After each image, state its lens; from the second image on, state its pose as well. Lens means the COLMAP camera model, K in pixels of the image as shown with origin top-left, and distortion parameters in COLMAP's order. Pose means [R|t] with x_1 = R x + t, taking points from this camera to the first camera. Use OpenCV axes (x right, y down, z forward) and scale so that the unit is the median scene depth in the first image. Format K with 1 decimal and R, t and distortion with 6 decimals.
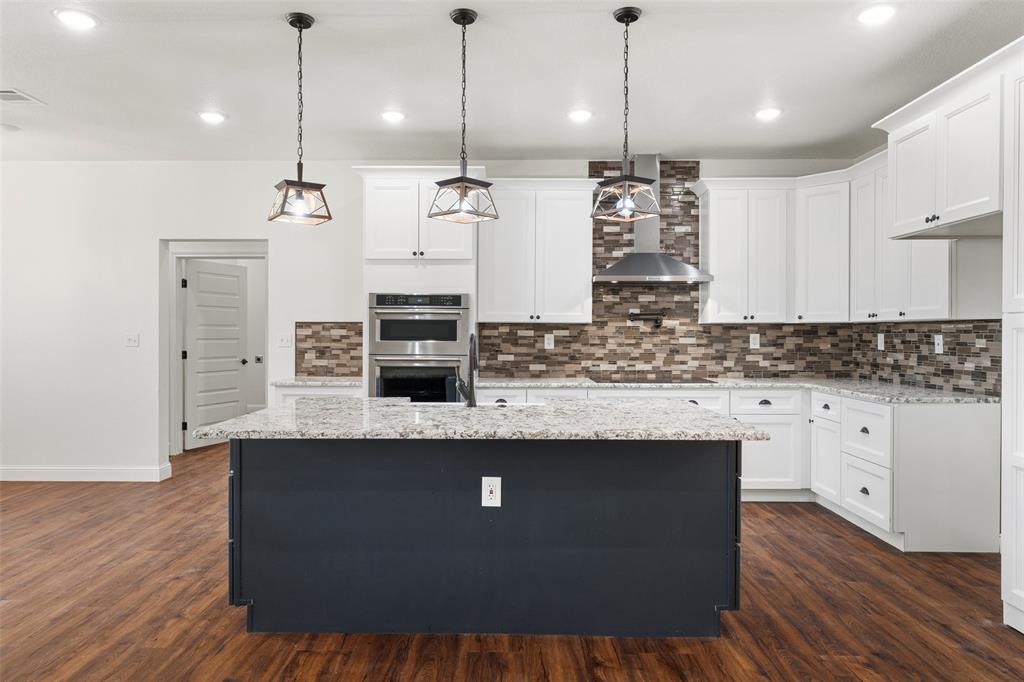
lens RADIAL K [[673.8, 0, 505.9], [0, 673.8, 339.6], [0, 0, 1]] dist [-0.008153, 0.014113]
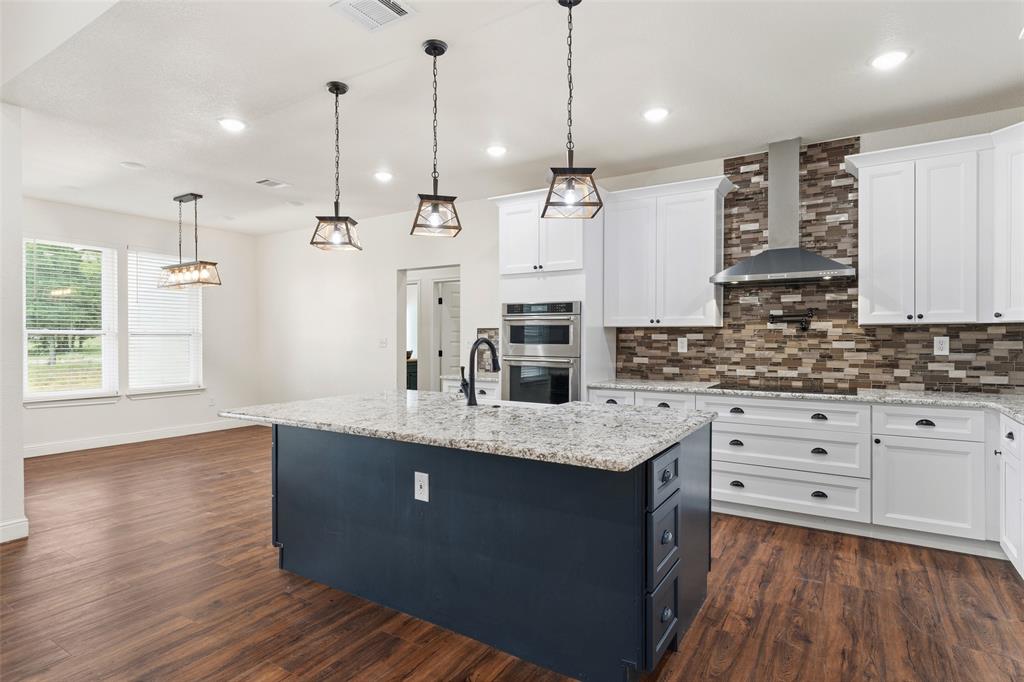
lens RADIAL K [[547.0, 0, 503.4], [0, 547.0, 339.6], [0, 0, 1]] dist [-0.003933, 0.005191]
pose [[0.848508, -0.000652, -0.529183, 0.287507], [-0.001809, 0.999990, -0.004132, -0.001542], [0.529180, 0.004464, 0.848498, 0.176138]]
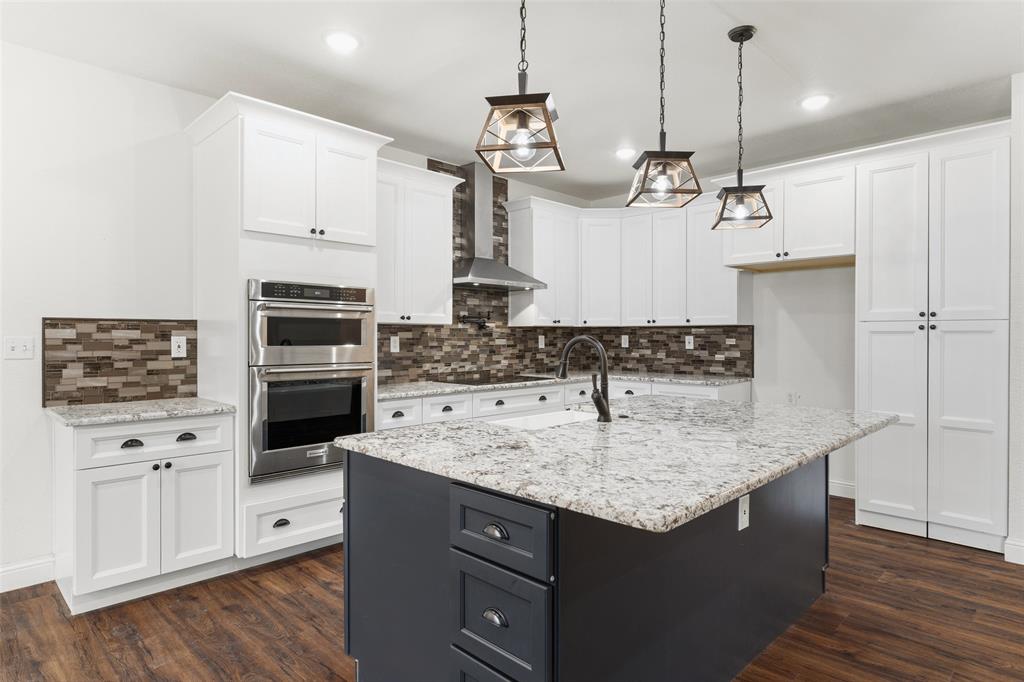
lens RADIAL K [[573.6, 0, 498.6], [0, 573.6, 340.3], [0, 0, 1]] dist [-0.005209, 0.004151]
pose [[0.702424, -0.008170, 0.711712, -0.420866], [0.008140, 0.999961, 0.003445, -0.004491], [-0.711712, 0.003373, 0.702463, 0.369843]]
